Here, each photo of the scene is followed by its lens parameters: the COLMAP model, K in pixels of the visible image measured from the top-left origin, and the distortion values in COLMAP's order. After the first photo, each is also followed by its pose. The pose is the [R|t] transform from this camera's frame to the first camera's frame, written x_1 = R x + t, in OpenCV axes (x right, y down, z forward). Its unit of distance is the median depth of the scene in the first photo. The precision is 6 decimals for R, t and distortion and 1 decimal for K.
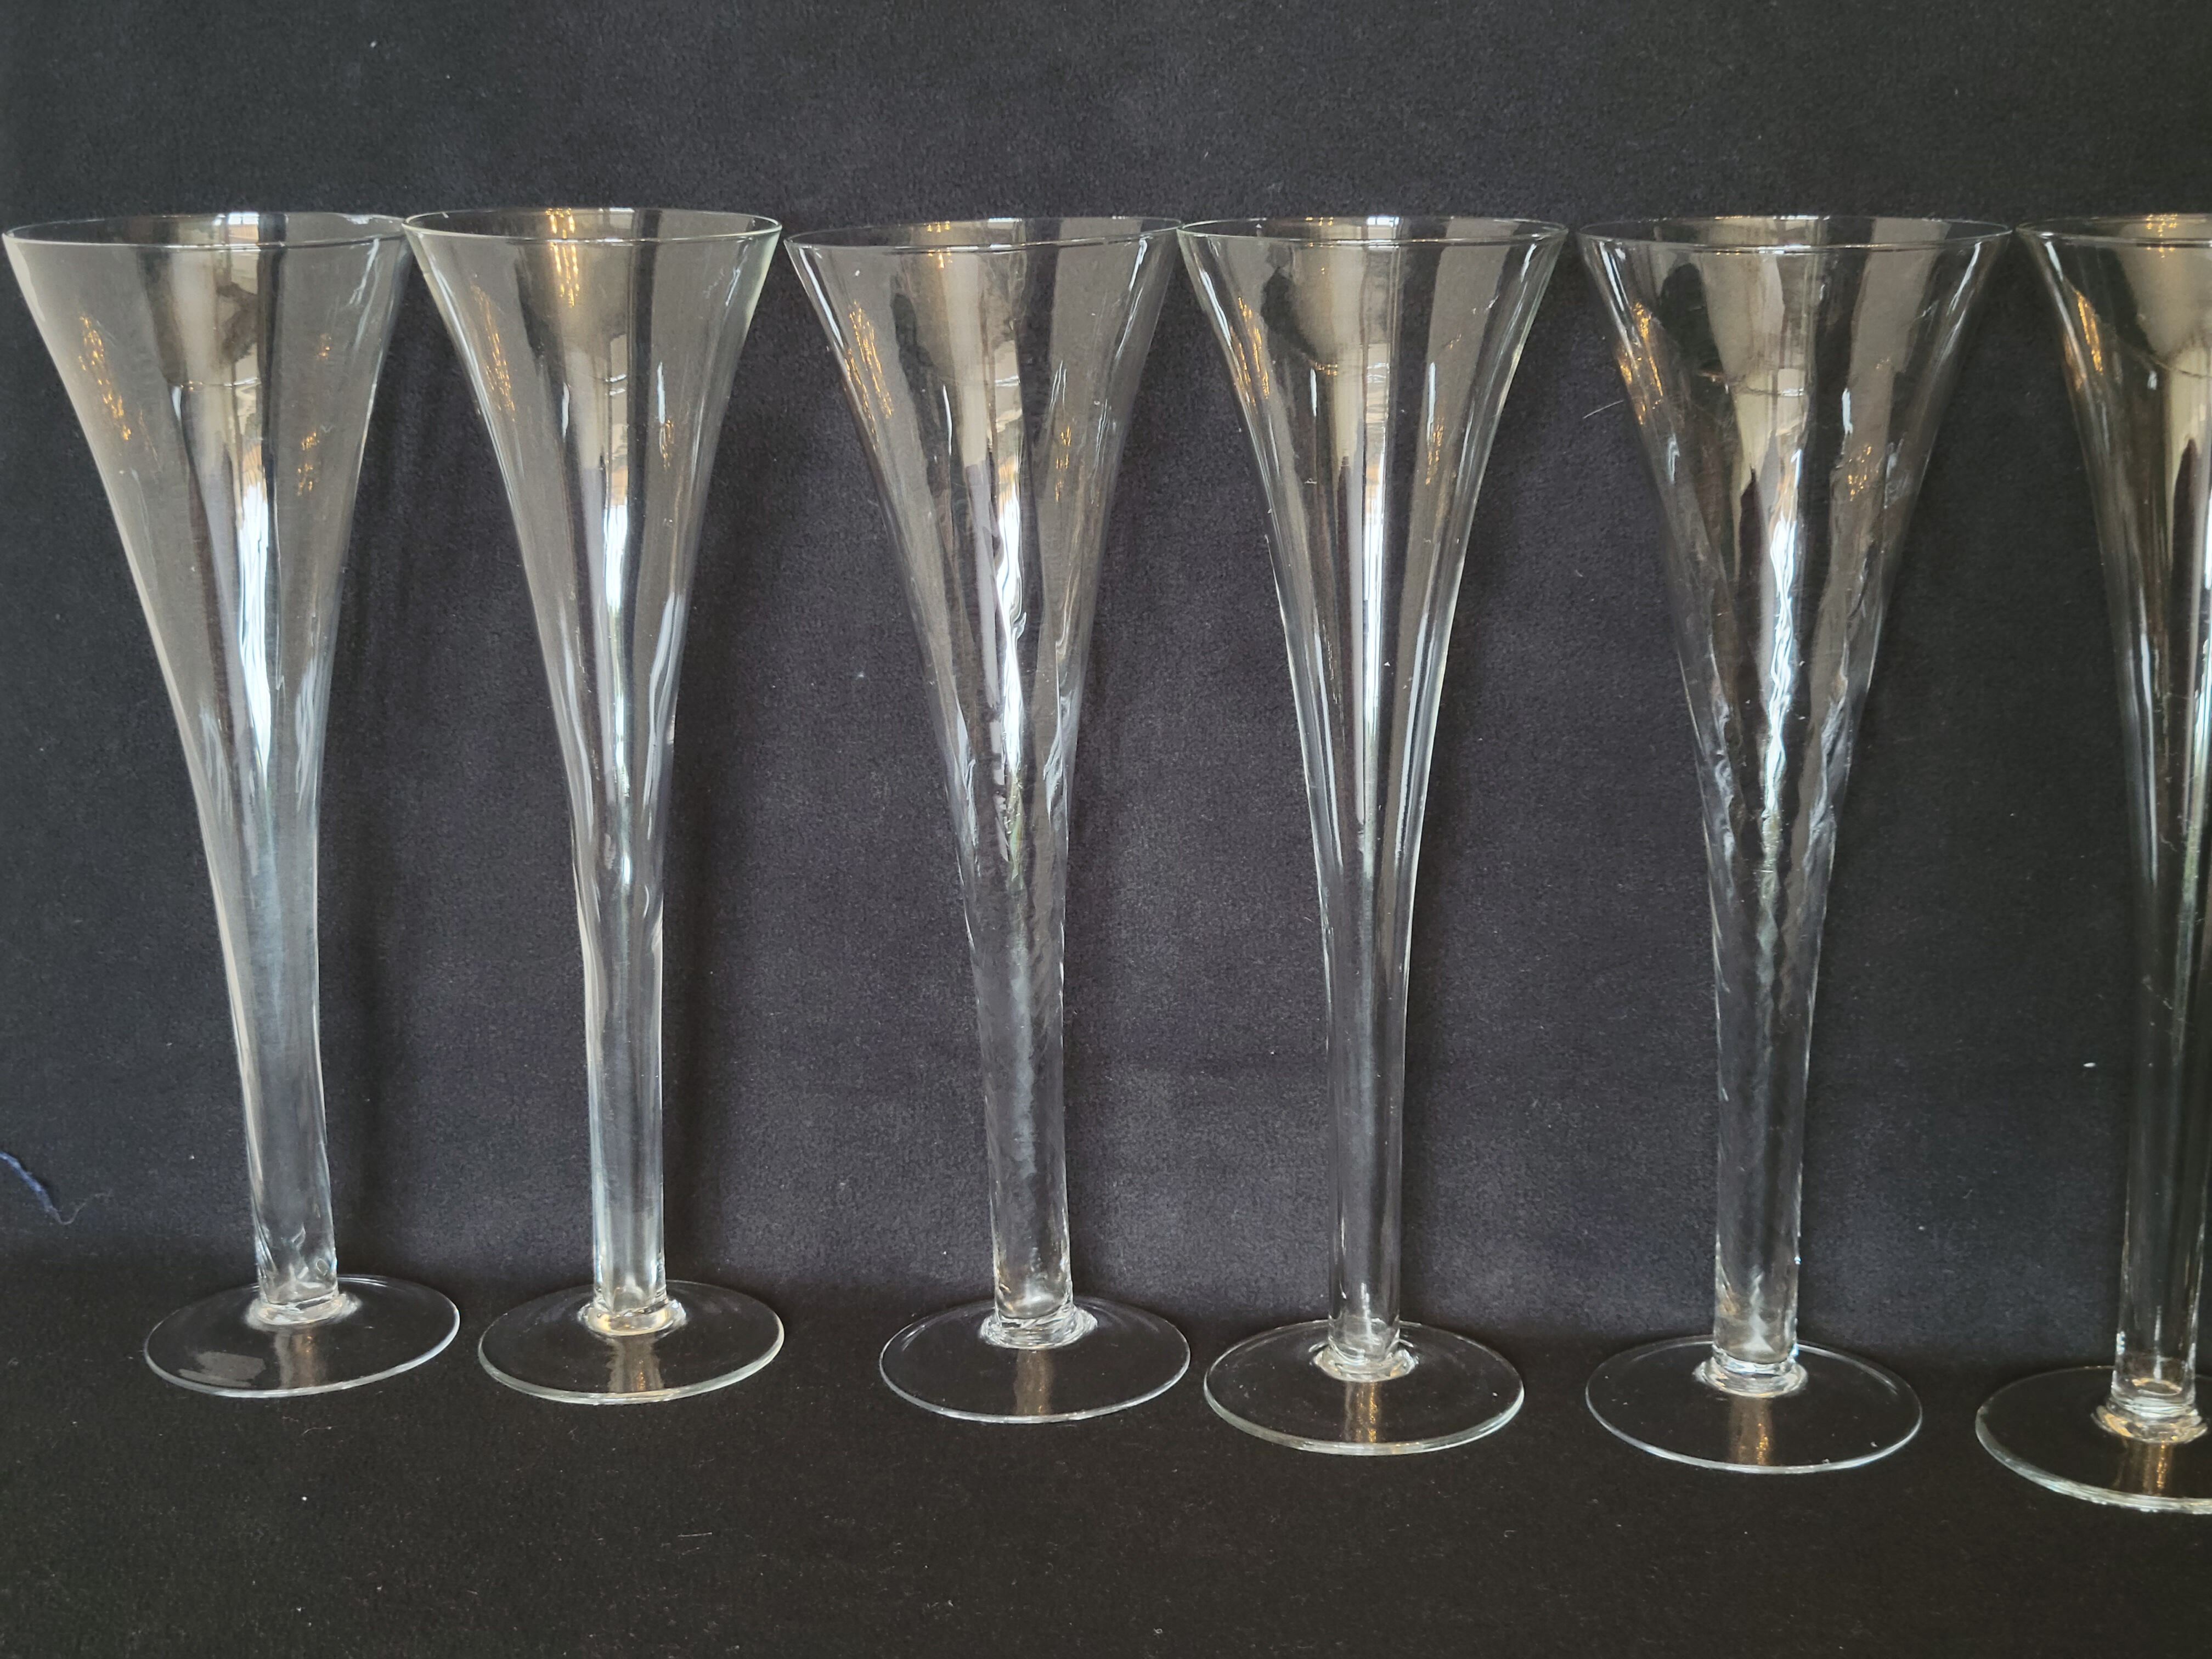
lens RADIAL K [[3410.2, 0, 1097.2], [0, 3410.2, 864.2], [0, 0, 1]] dist [0.058756, -0.097136]
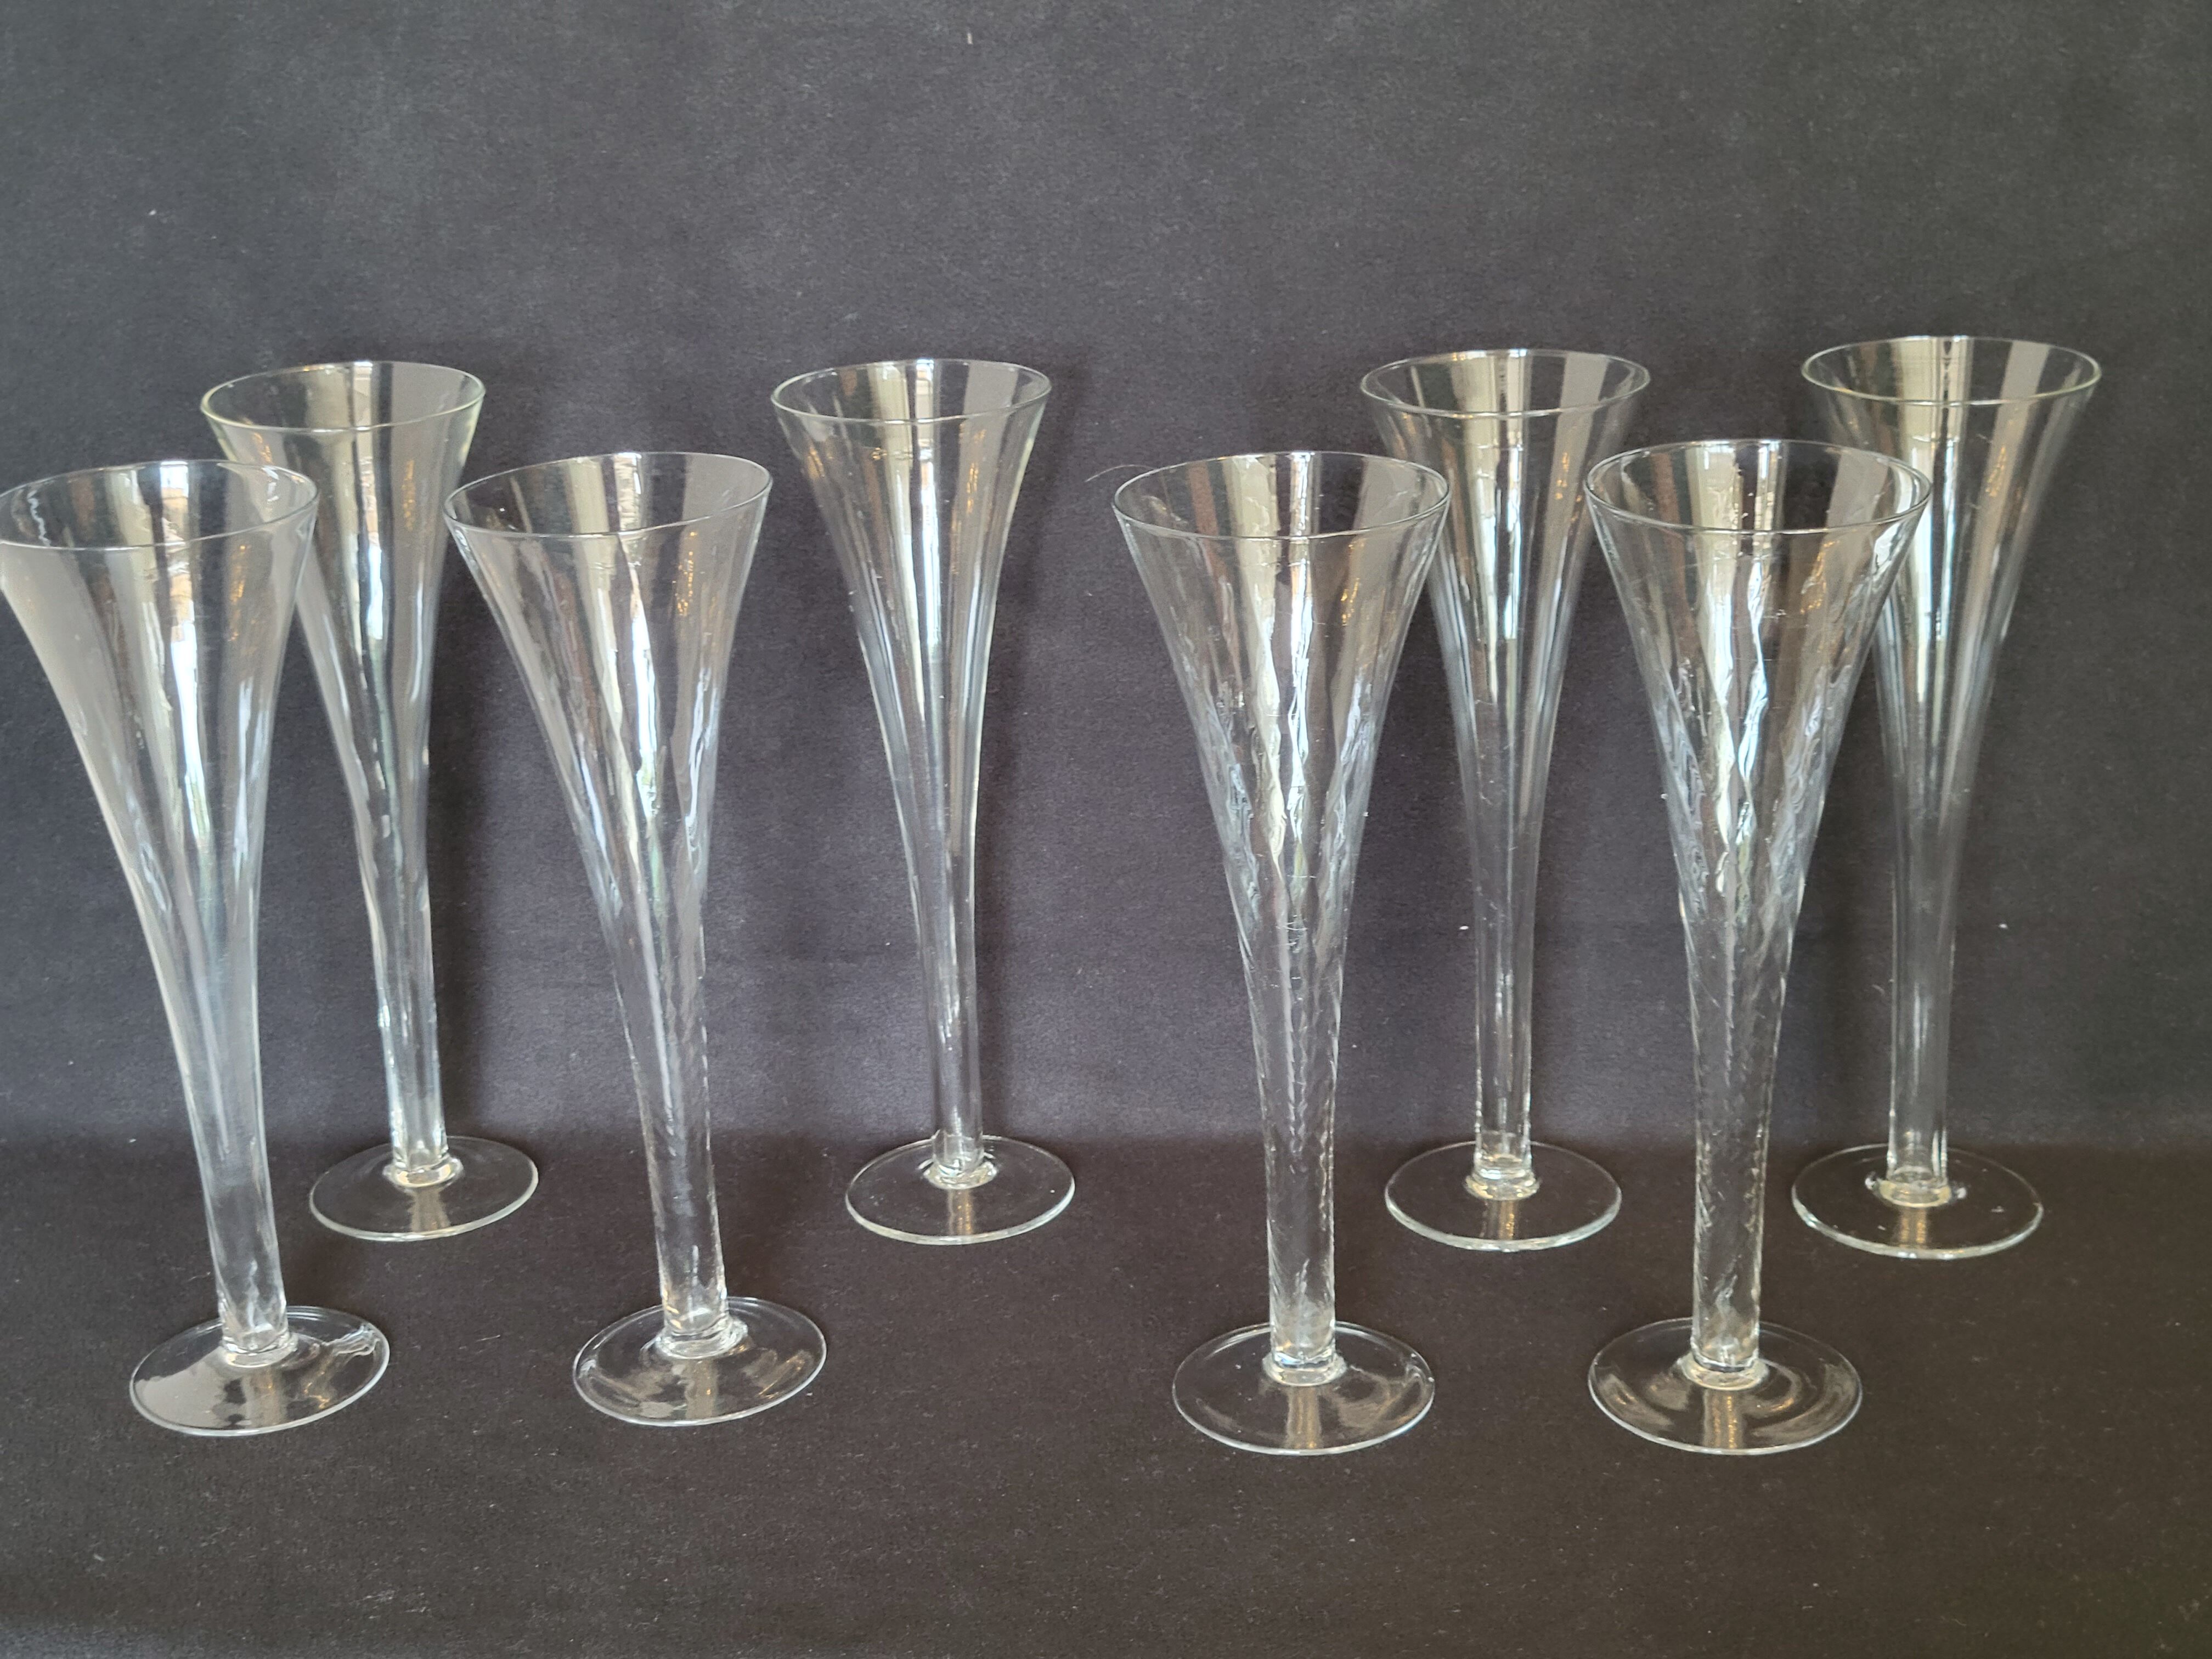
lens RADIAL K [[3261.9, 0, 1129.3], [0, 3261.9, 811.6], [0, 0, 1]] dist [0.042512, -0.028841]
pose [[0.993860, -0.055642, 0.095639, 0.026891], [0.046588, 0.994441, 0.094424, -0.120464], [-0.100362, -0.089388, 0.990927, -0.306978]]
